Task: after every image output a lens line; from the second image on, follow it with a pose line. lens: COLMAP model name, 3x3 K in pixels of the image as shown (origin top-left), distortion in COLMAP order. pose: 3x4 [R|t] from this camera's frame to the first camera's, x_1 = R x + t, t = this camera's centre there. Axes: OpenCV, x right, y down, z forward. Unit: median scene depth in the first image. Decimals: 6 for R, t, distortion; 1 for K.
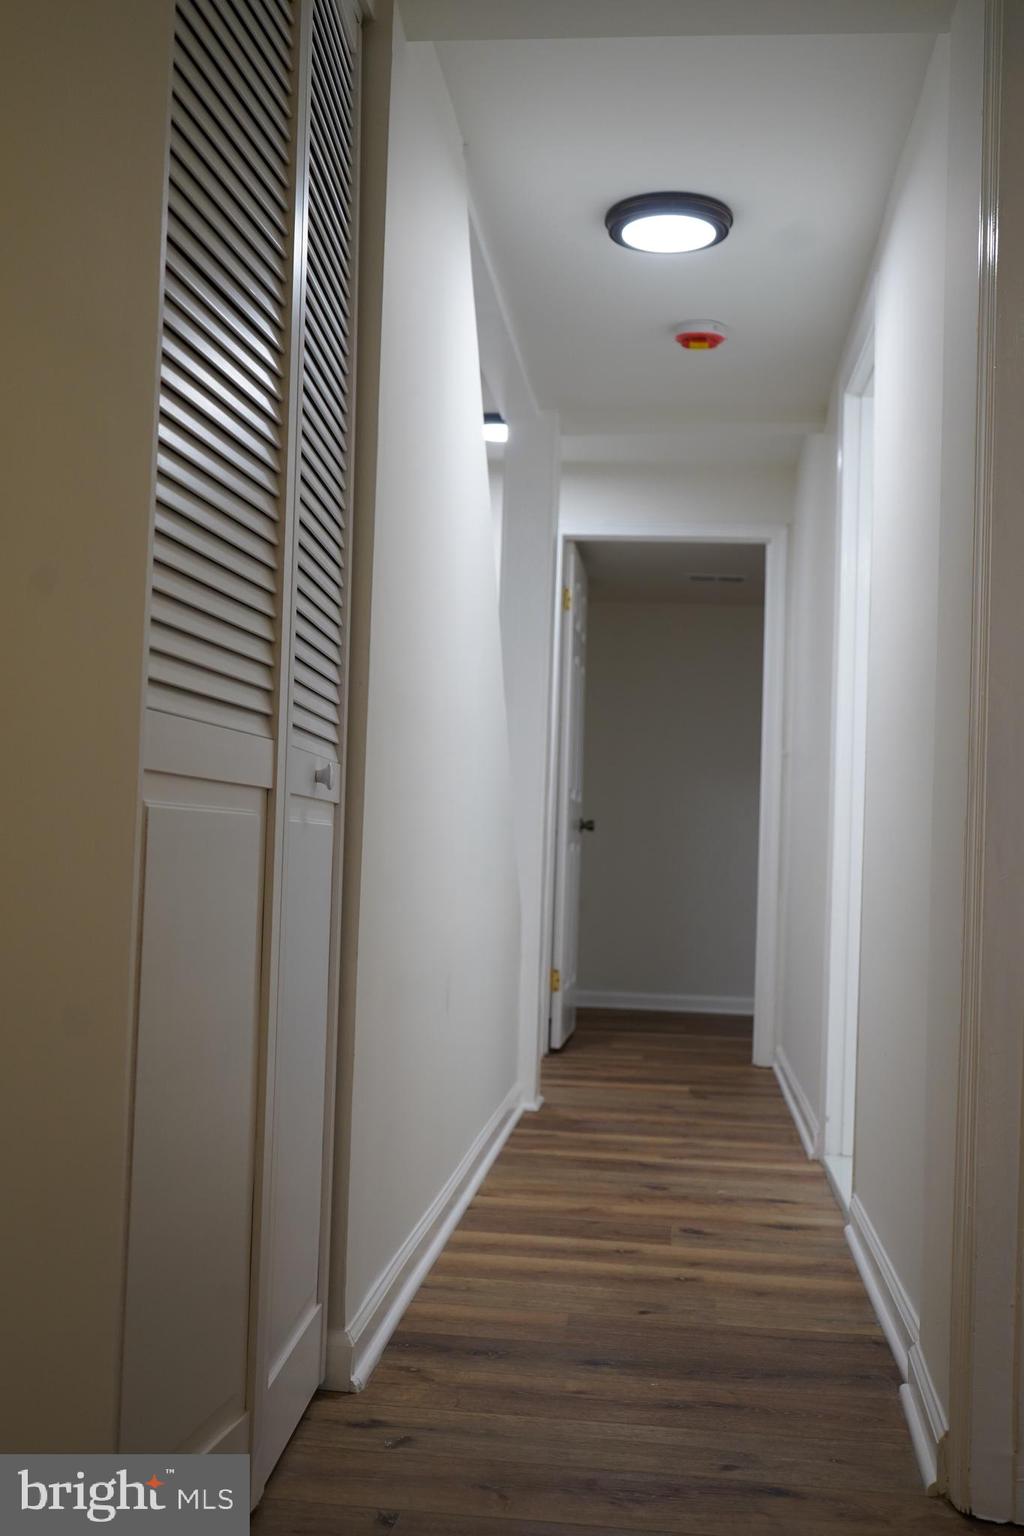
lens RADIAL K [[1626.5, 0, 512.0], [0, 1626.5, 768.0], [0, 0, 1]] dist [-0.013160, 0.028468]
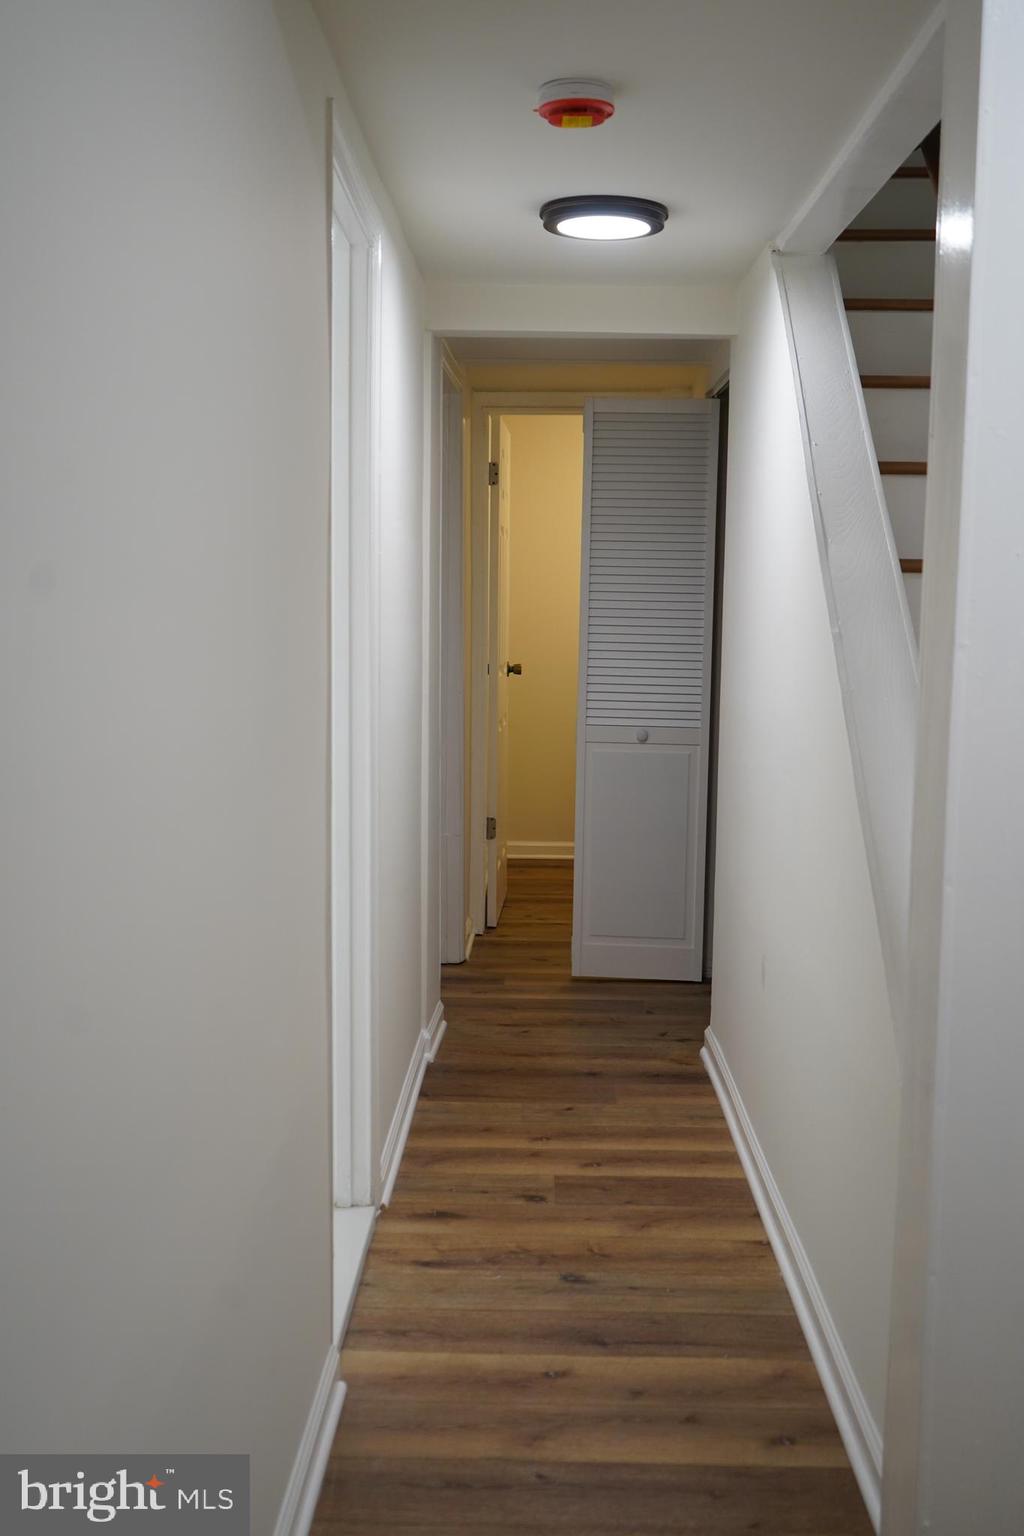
lens RADIAL K [[1626.5, 0, 512.0], [0, 1626.5, 768.0], [0, 0, 1]] dist [-0.013160, 0.028468]
pose [[-0.995082, -0.040662, -0.090326, 0.280377], [-0.045179, 0.997799, 0.048538, -0.053359], [0.088154, 0.052380, -0.994729, 2.450598]]
